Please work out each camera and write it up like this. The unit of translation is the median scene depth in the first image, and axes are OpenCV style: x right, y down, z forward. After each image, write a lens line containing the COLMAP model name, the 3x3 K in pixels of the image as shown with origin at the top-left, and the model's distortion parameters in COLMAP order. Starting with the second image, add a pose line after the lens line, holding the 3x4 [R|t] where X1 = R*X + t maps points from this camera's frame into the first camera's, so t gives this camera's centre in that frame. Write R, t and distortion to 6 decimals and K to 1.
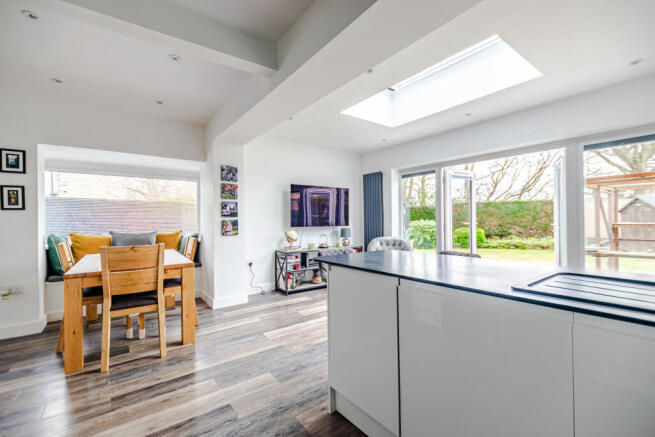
lens RADIAL K [[284.8, 0, 324.1], [0, 284.8, 218.0], [0, 0, 1]] dist [0.004284, -0.000536]
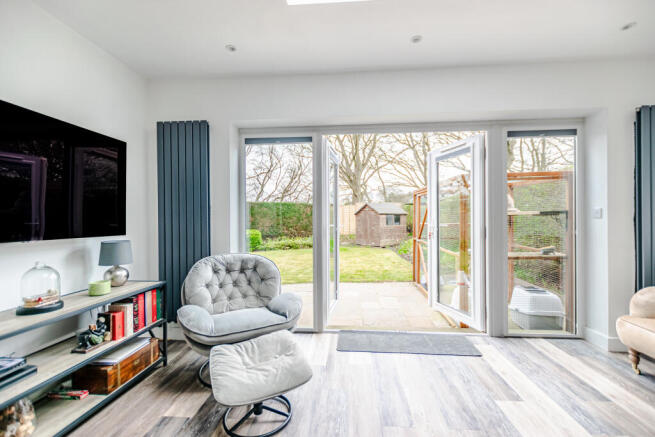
lens RADIAL K [[284.8, 0, 331.6], [0, 284.8, 219.0], [0, 0, 1]] dist [0.004284, -0.000536]
pose [[0.644302, 0.005708, 0.764750, -0.033961], [-0.005789, 0.999980, -0.002586, 0.004004], [-0.764749, -0.002761, 0.644322, 0.509334]]
